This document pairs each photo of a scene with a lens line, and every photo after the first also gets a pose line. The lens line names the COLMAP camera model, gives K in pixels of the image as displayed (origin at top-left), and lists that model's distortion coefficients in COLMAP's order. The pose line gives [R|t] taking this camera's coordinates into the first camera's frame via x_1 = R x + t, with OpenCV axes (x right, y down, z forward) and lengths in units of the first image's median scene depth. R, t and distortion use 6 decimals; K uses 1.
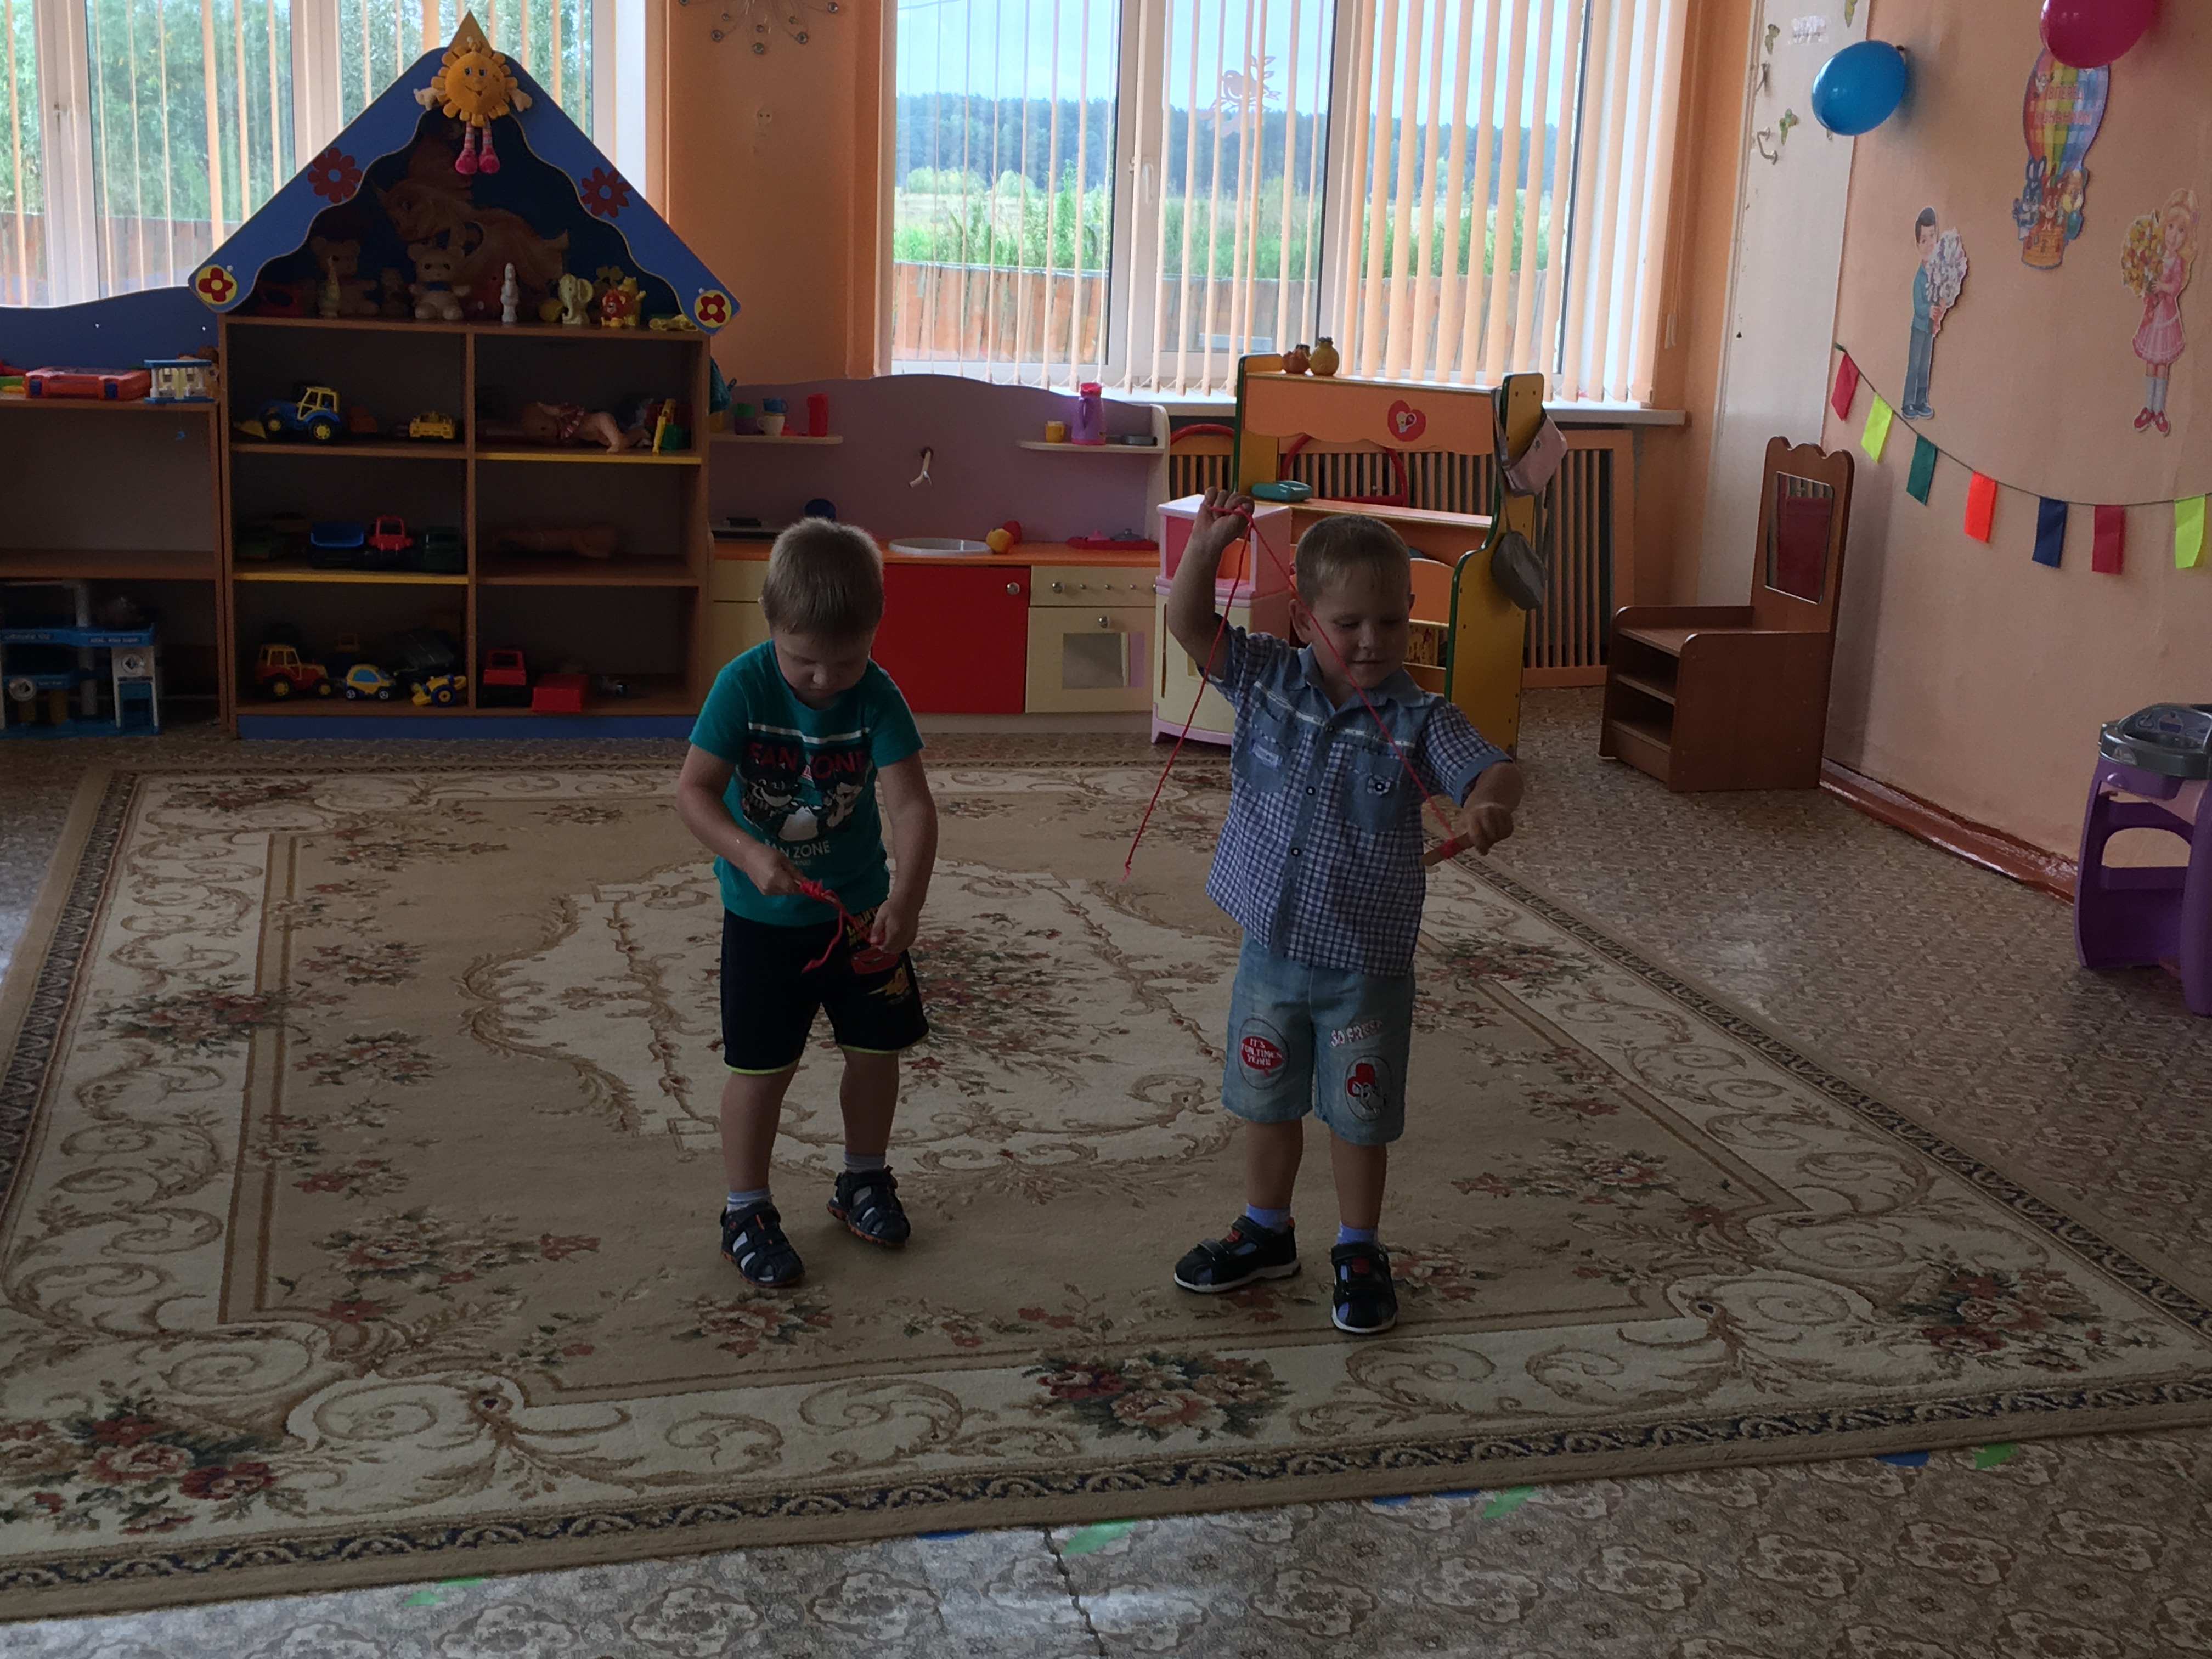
lens RADIAL K [[2749.6, 0, 1108.4], [0, 2749.6, 847.3], [0, 0, 1]] dist [0.059252, 0.000000]
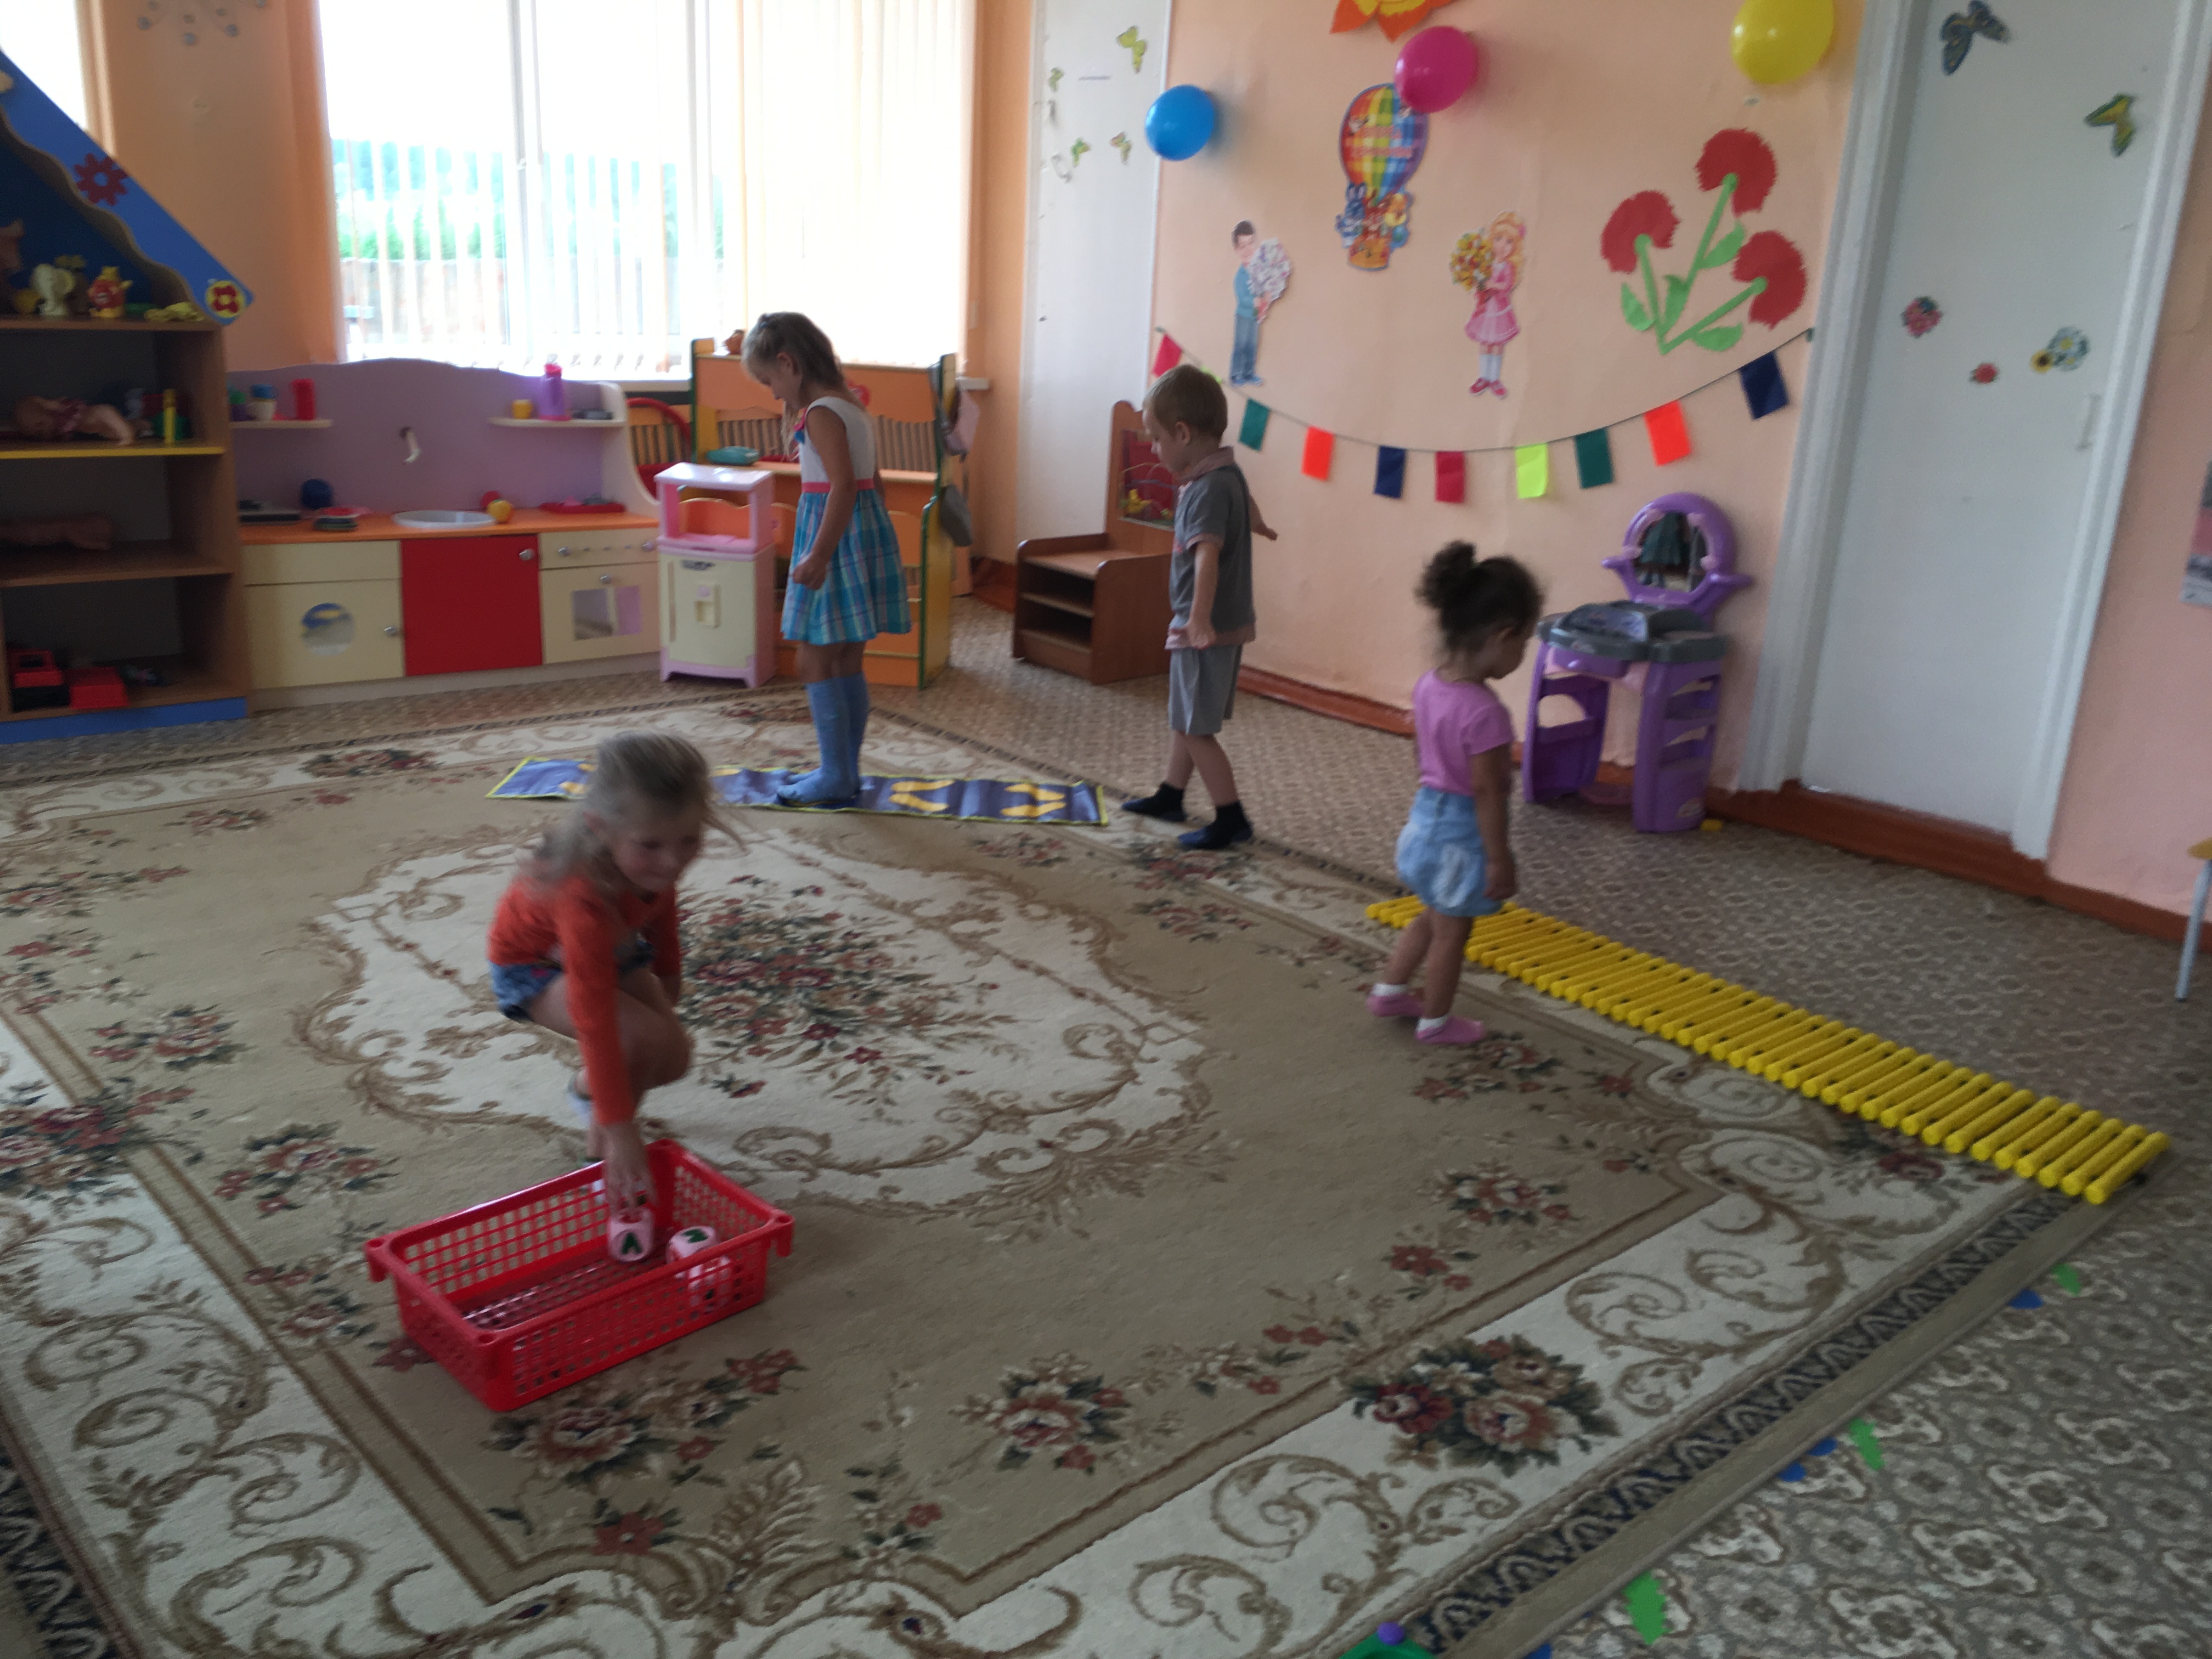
lens RADIAL K [[1882.3, 0, 1096.5], [0, 1882.3, 822.2], [0, 0, 1]] dist [0.084602, -0.112910]
pose [[0.889238, -0.126188, 0.439696, -0.254223], [0.088783, 0.990531, 0.104717, -0.065778], [-0.448747, -0.054080, 0.892021, 0.289548]]
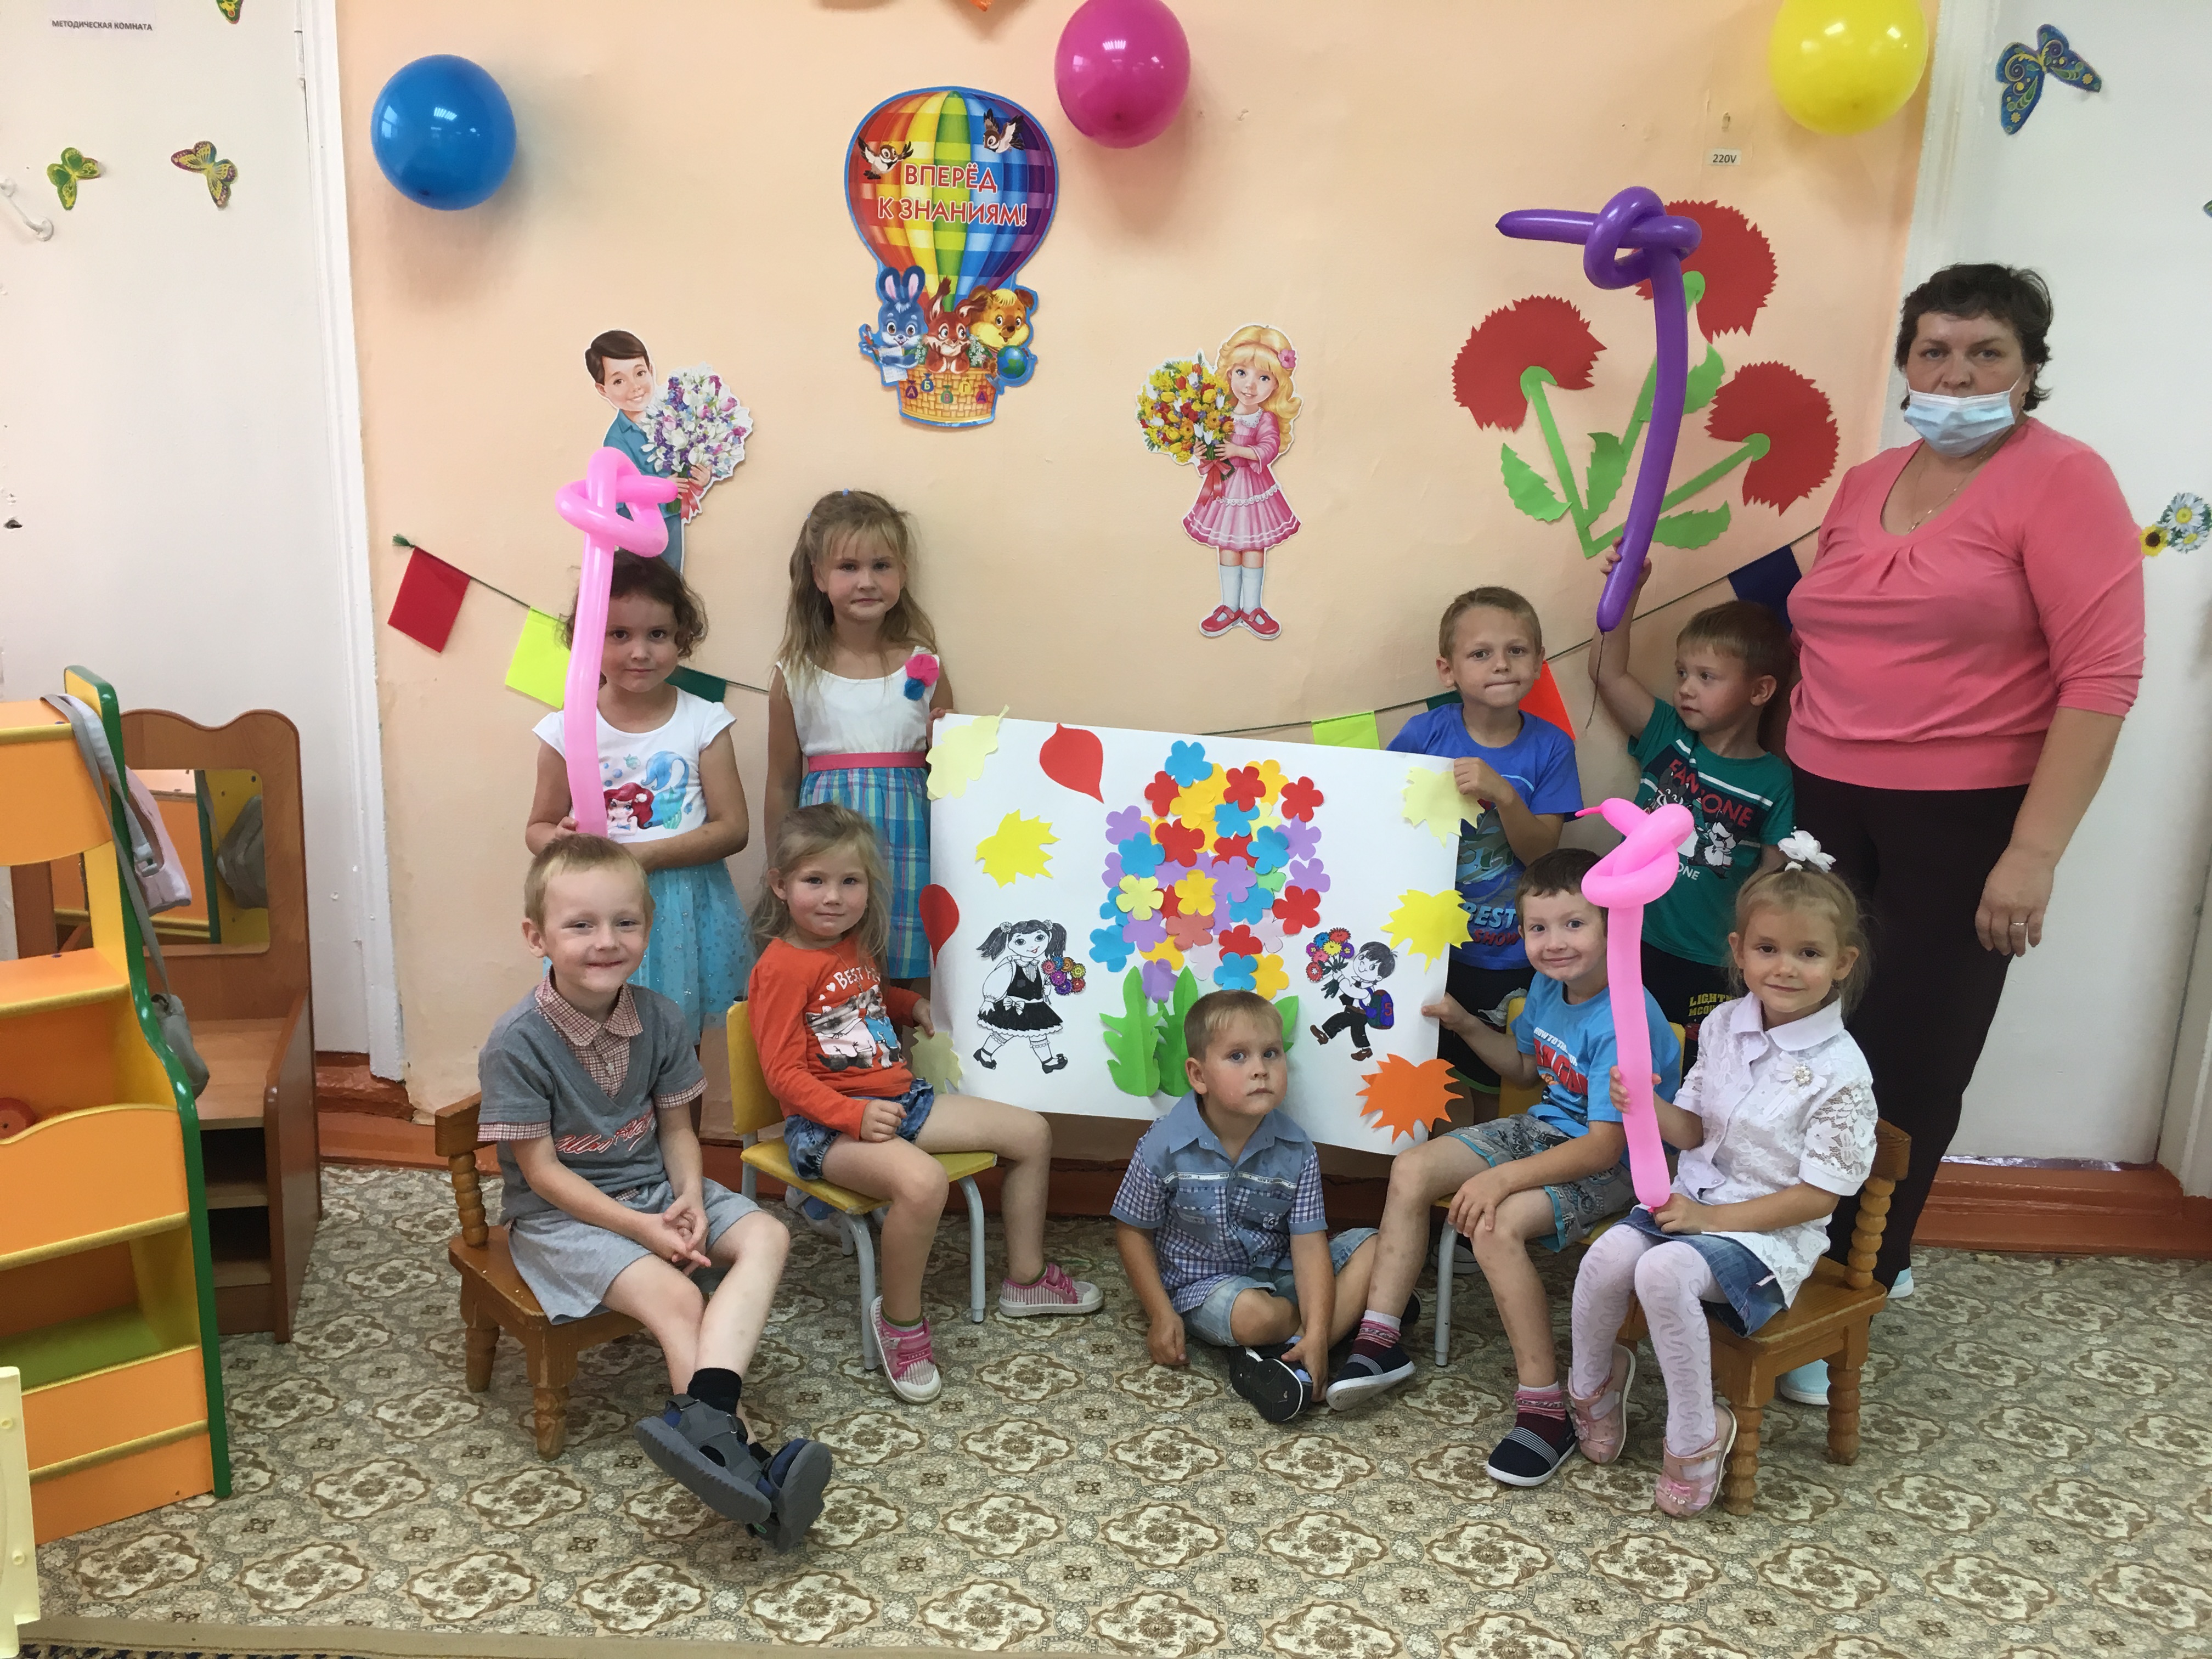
lens RADIAL K [[1882.3, 0, 1126.0], [0, 1882.3, 848.2], [0, 0, 1]] dist [0.084602, -0.112910]
pose [[0.282761, -0.277653, 0.918126, -0.164174], [0.199643, 0.953262, 0.226793, -0.250475], [-0.938184, 0.119169, 0.324976, 0.983145]]
